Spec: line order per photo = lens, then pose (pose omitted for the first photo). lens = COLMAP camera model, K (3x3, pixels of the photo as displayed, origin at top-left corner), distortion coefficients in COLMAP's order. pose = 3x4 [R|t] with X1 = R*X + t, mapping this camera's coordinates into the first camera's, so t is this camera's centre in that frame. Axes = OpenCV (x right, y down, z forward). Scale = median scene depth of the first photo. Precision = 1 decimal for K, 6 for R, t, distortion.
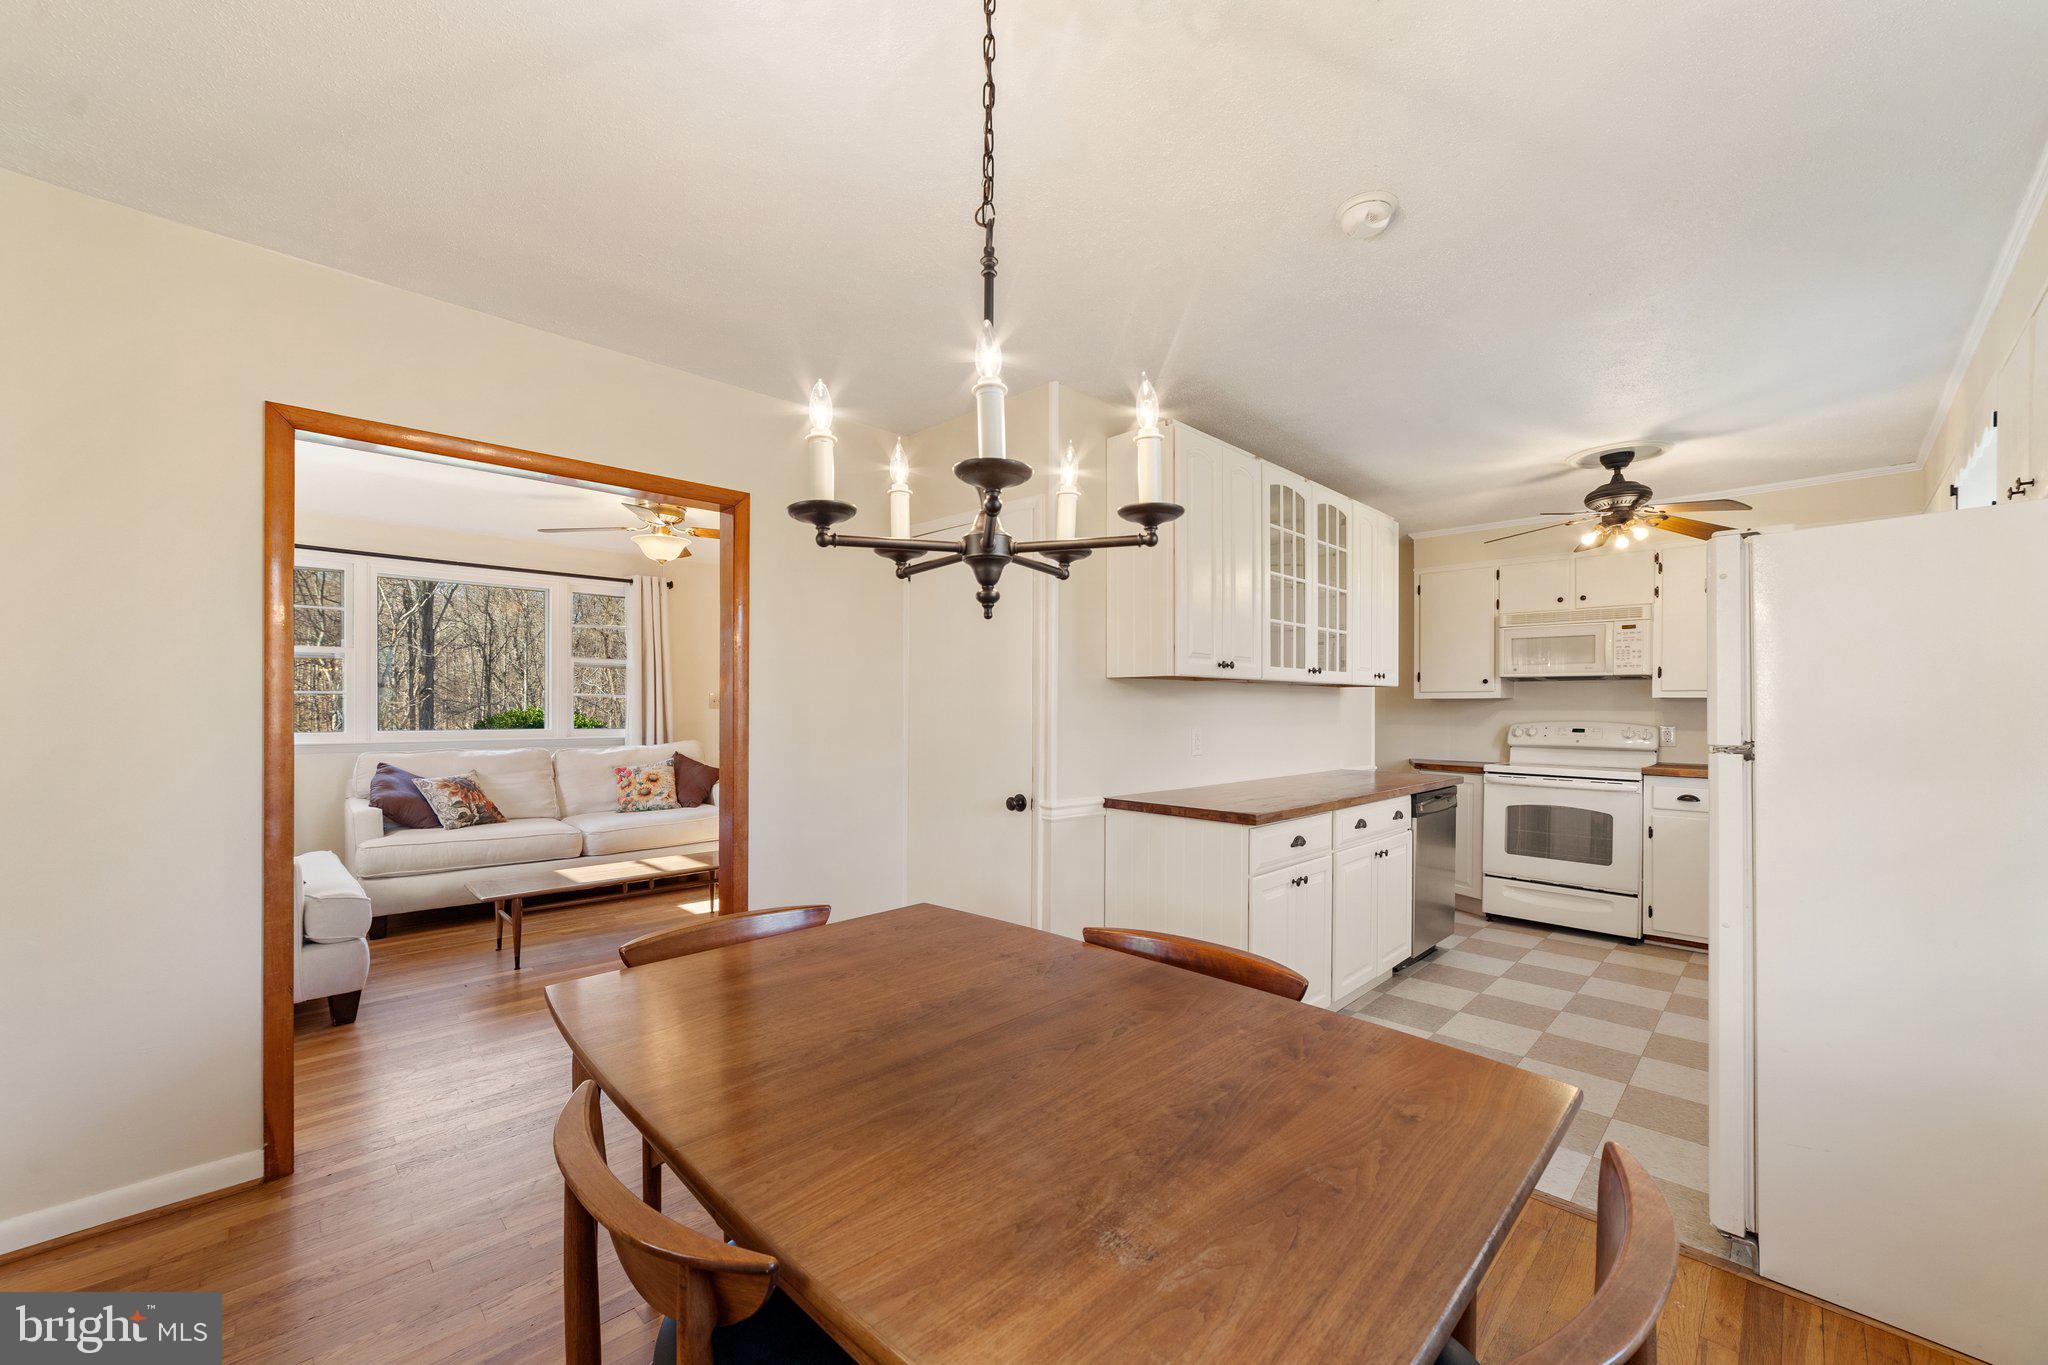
lens RADIAL K [[800.3, 0, 1030.0], [0, 800.3, 708.8], [0, 0, 1]] dist [-0.001326, 0.000052]
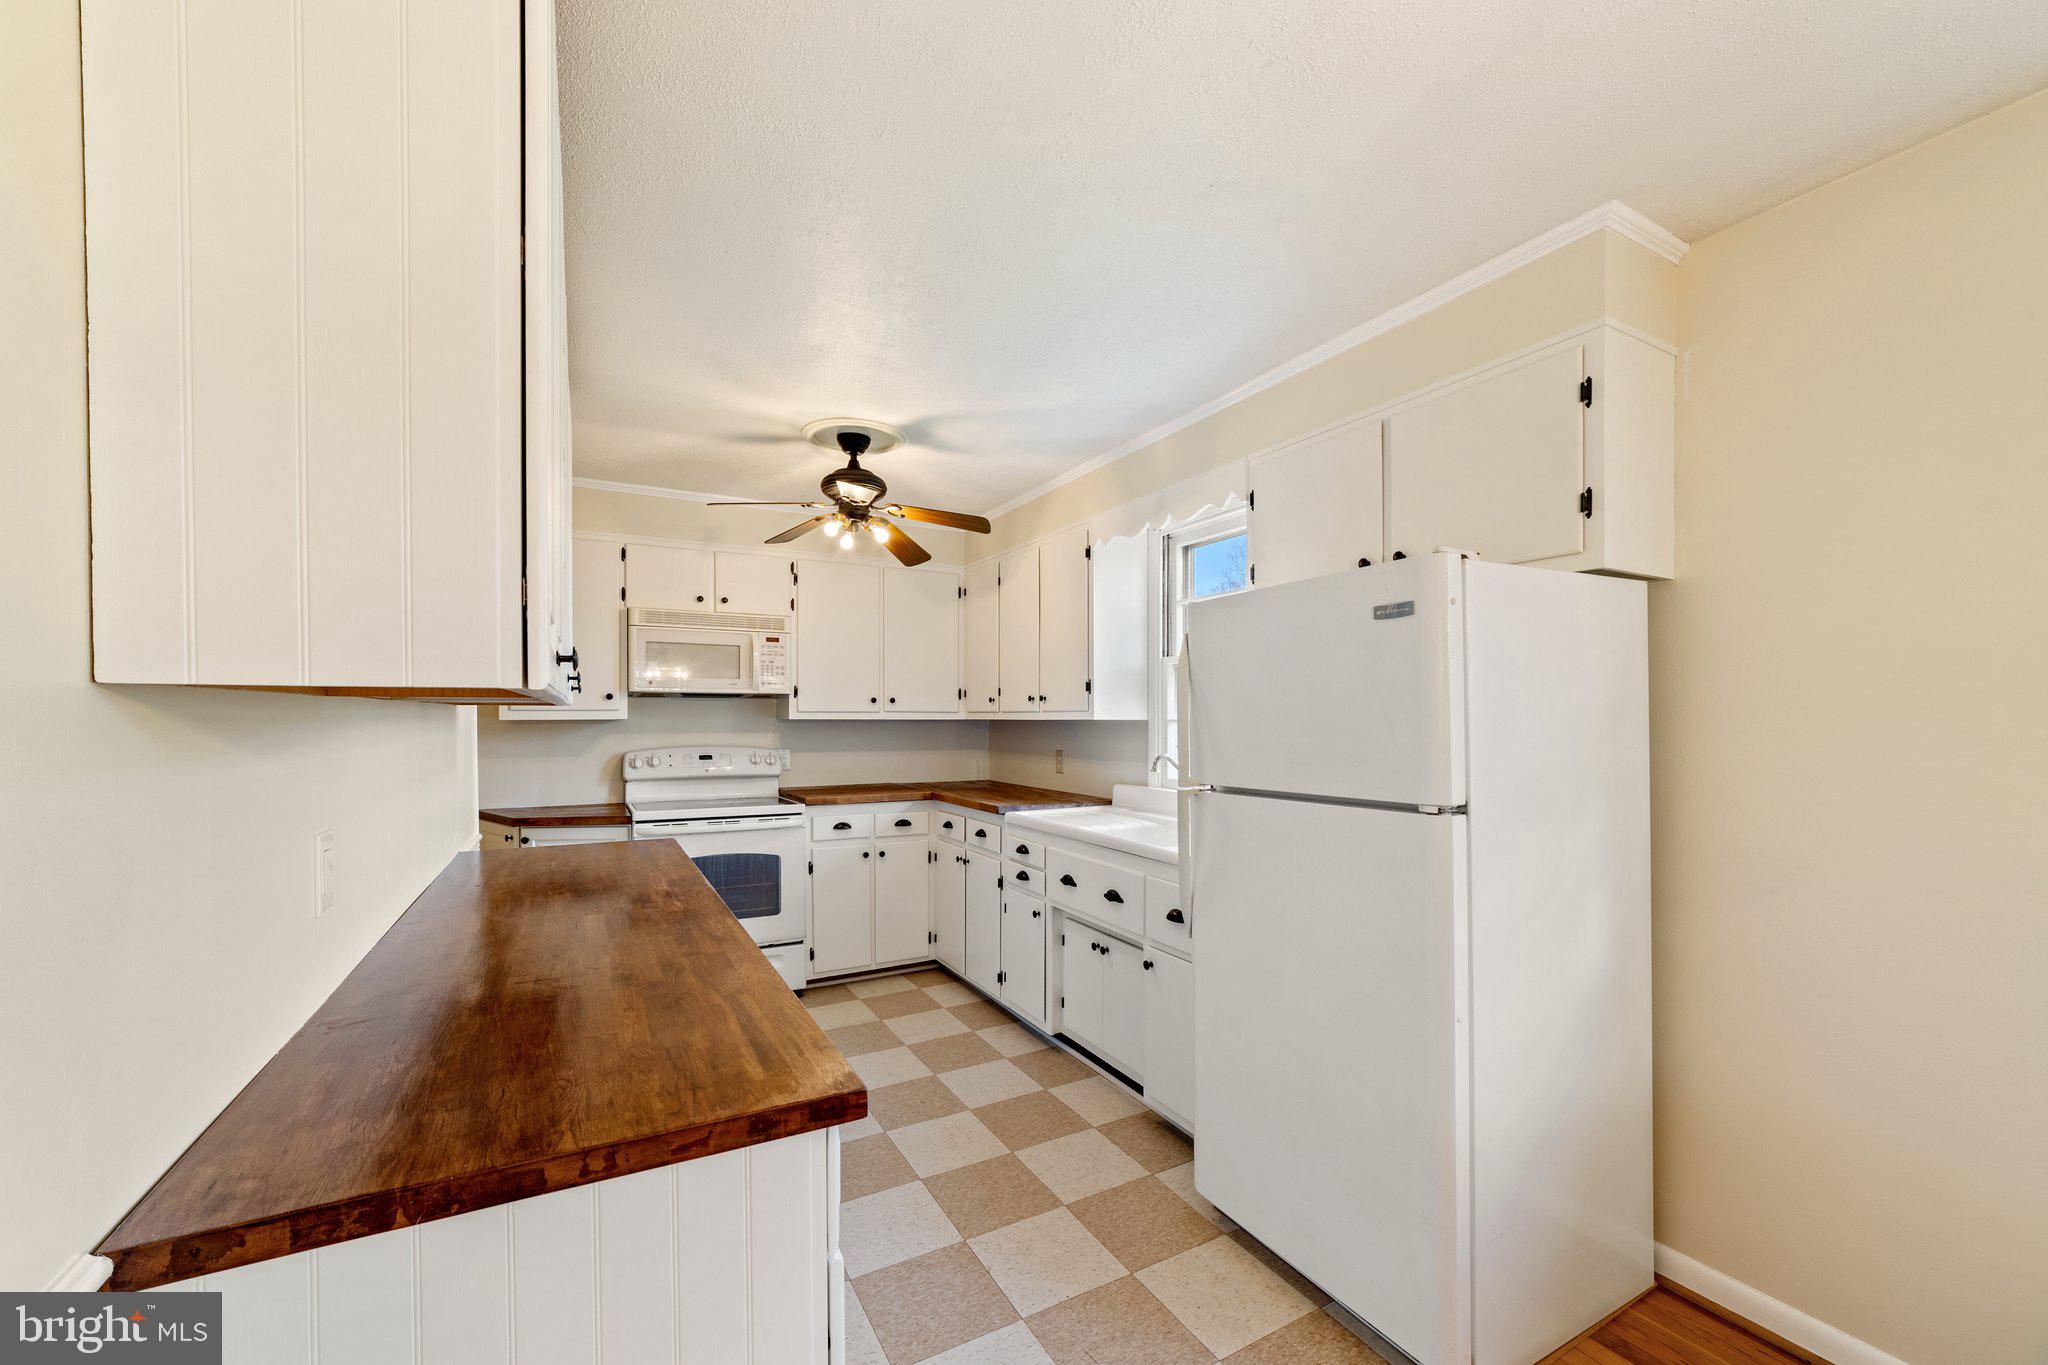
lens RADIAL K [[800.1, 0, 1013.4], [0, 800.1, 724.4], [0, 0, 1]] dist [-0.017253, 0.000002]
pose [[0.290378, -0.015426, 0.956788, -0.025302], [0.002468, 0.999879, 0.015371, -0.021538], [-0.956909, -0.002103, 0.290380, 0.490790]]
